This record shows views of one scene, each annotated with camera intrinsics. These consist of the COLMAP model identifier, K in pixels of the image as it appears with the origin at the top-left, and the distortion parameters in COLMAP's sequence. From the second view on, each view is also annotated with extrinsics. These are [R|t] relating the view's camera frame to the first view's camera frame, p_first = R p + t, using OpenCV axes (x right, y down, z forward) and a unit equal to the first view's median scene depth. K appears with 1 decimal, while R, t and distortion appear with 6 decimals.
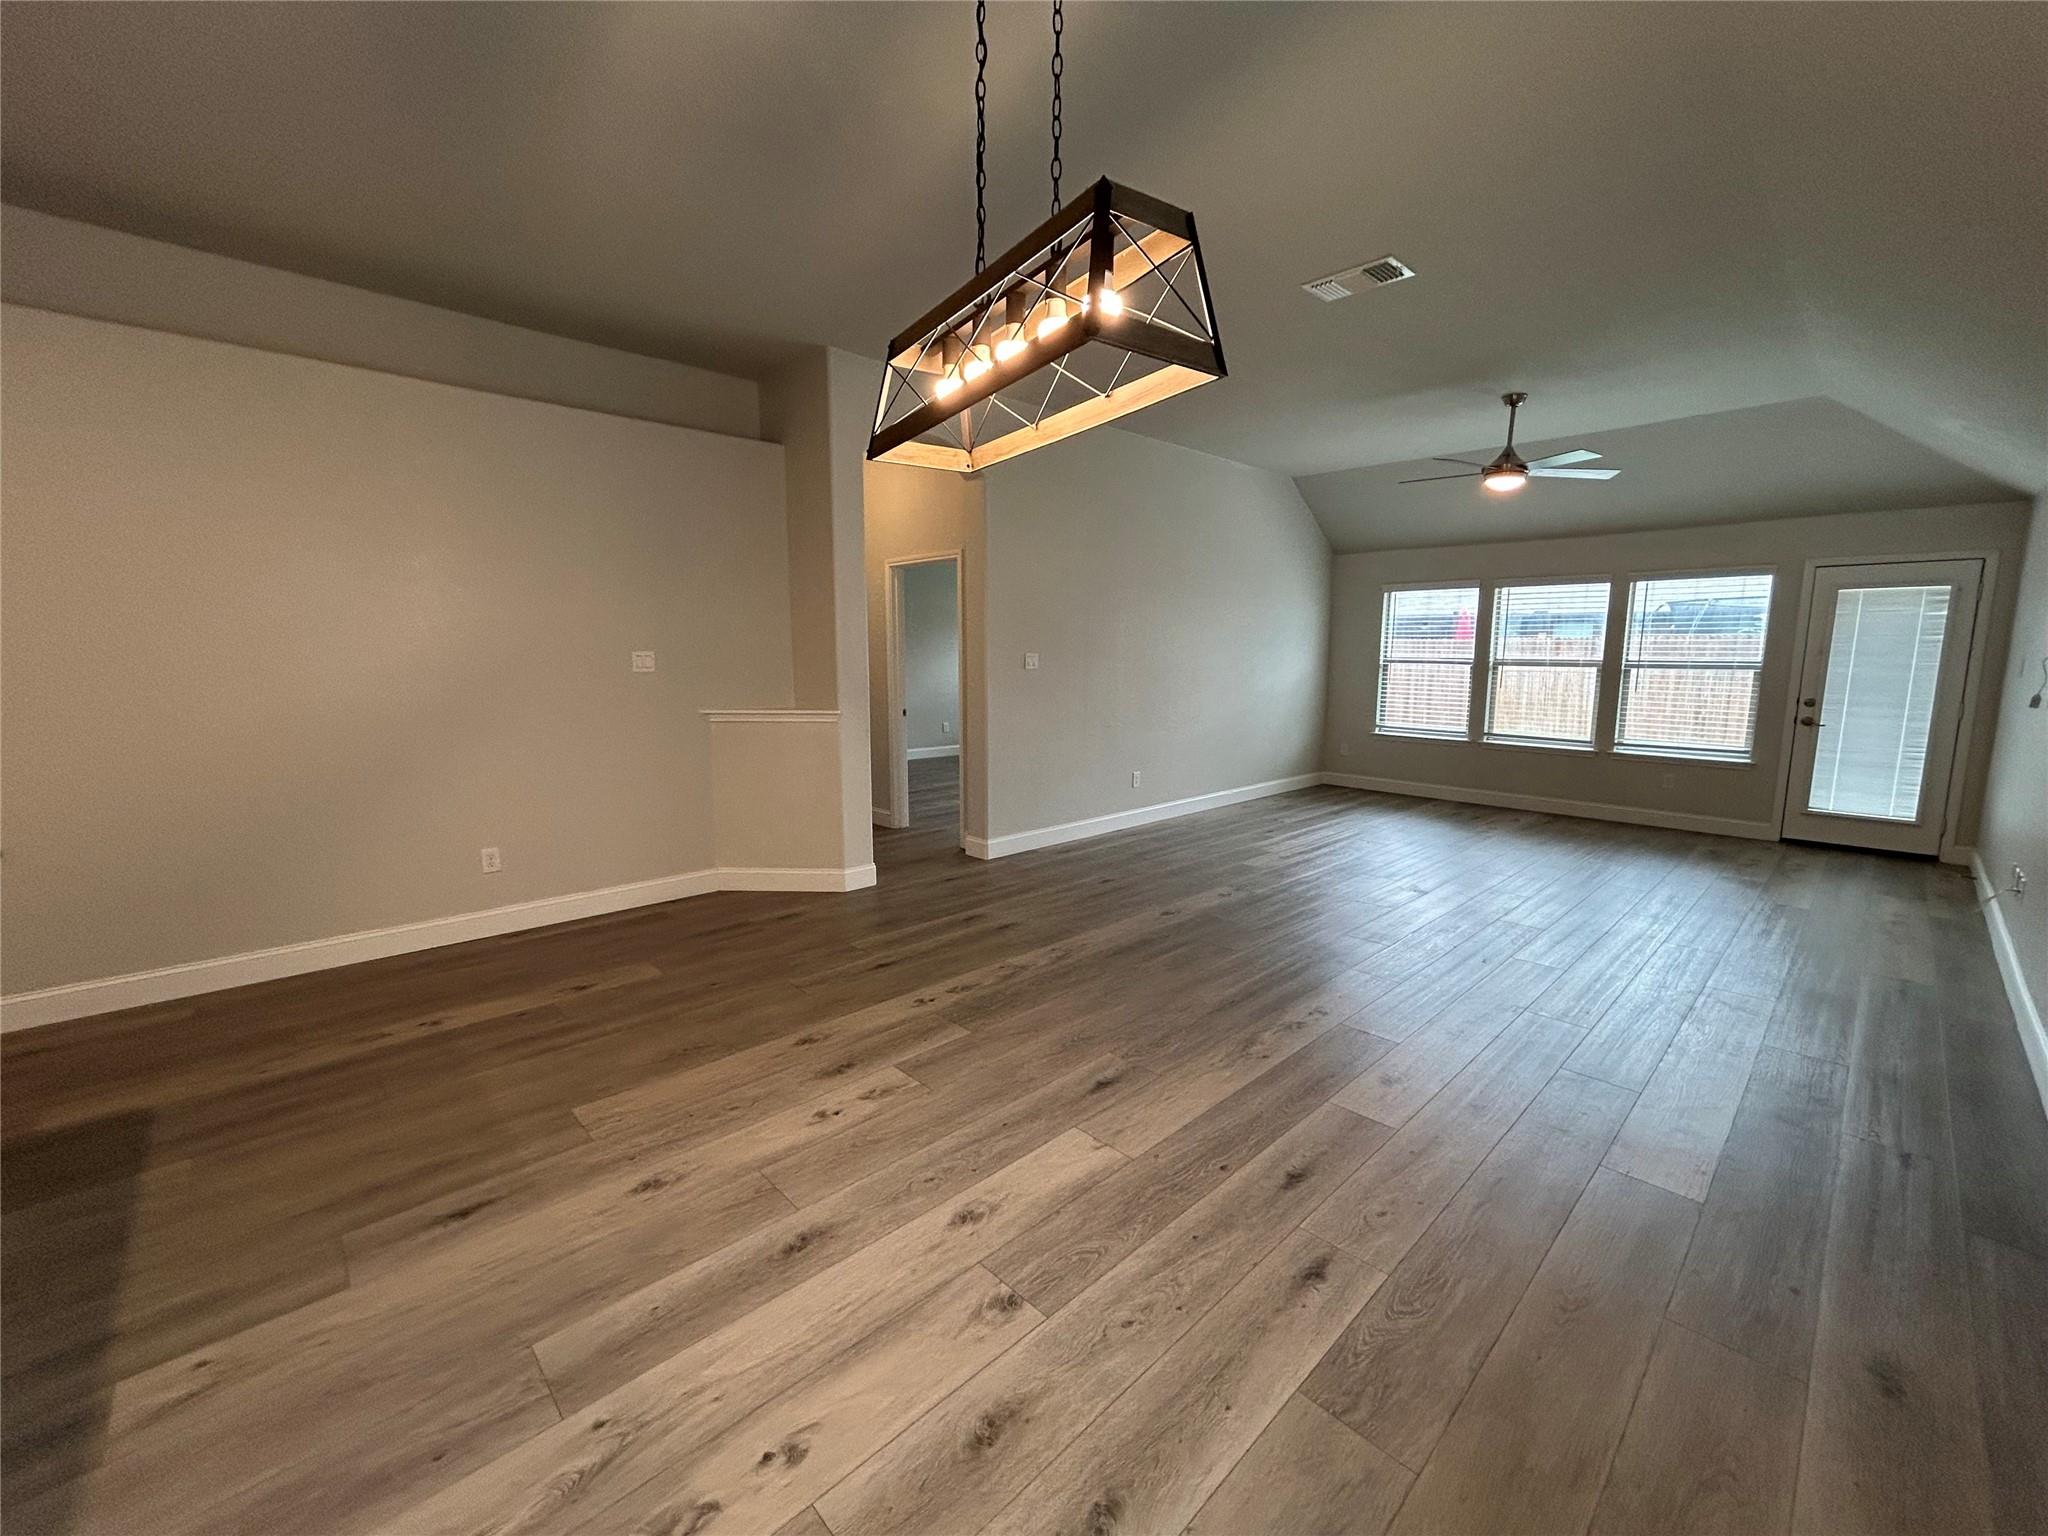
lens RADIAL K [[828.9, 0, 1024.0], [0, 828.9, 760.7], [0, 0, 1]] dist [0.007138, 0.000397]
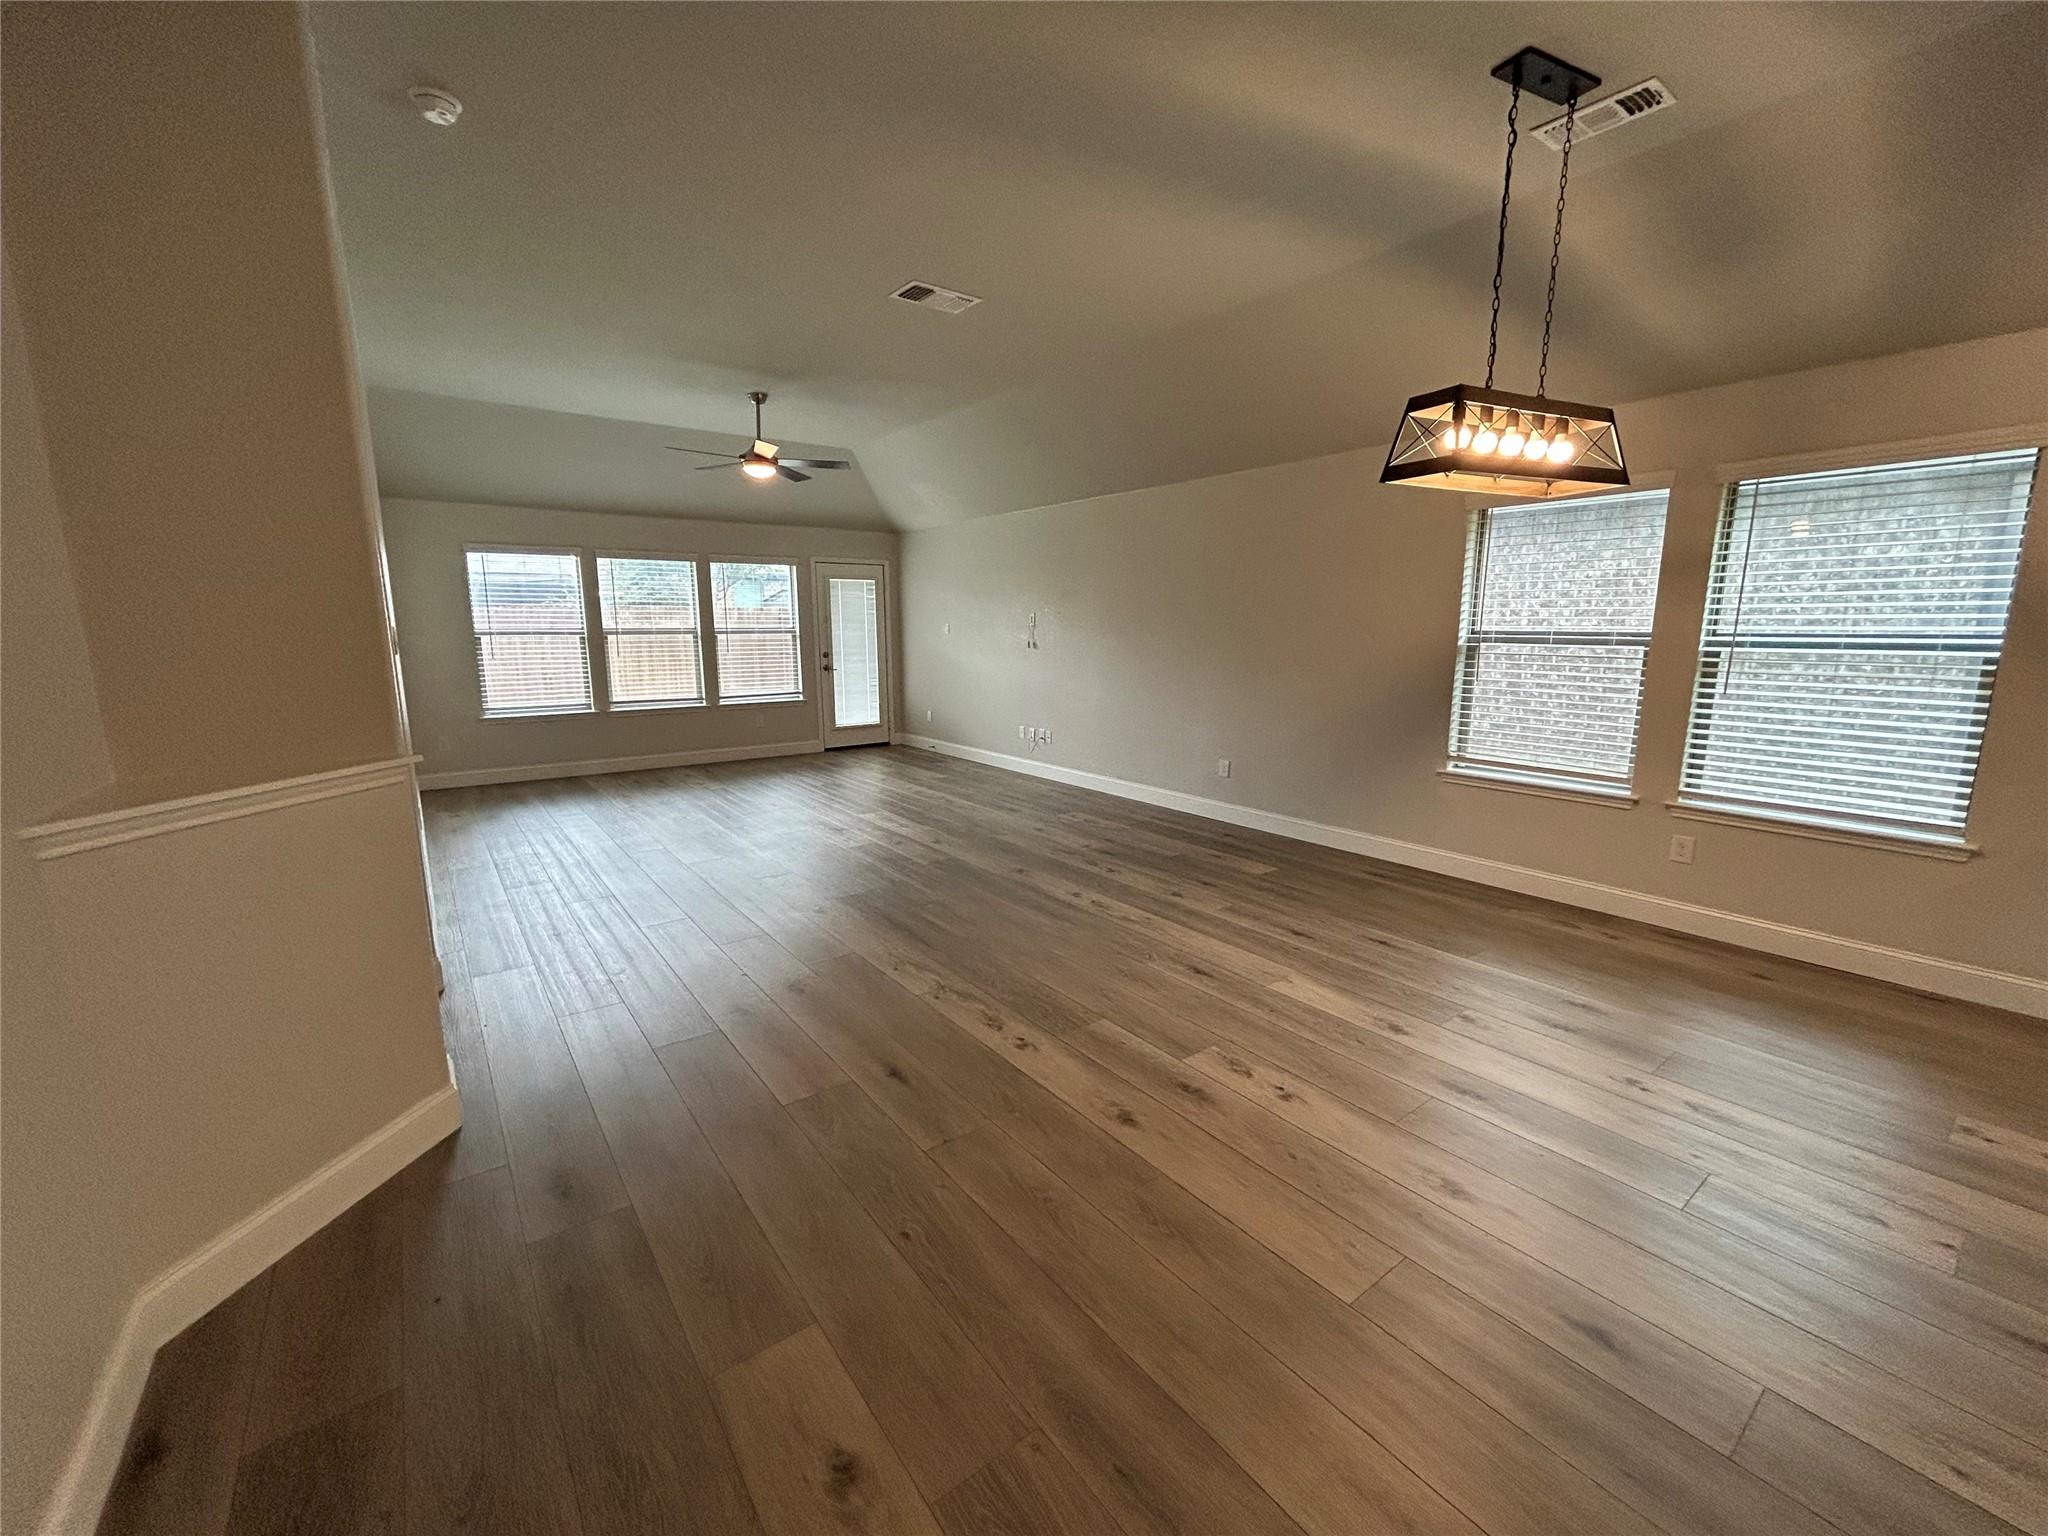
lens RADIAL K [[828.9, 0, 1024.0], [0, 828.9, 760.7], [0, 0, 1]] dist [0.007138, 0.000397]
pose [[0.120033, -0.169152, 0.978253, -0.539558], [0.134379, 0.979077, 0.152806, -0.070116], [-0.983633, 0.113115, 0.140252, 0.517375]]
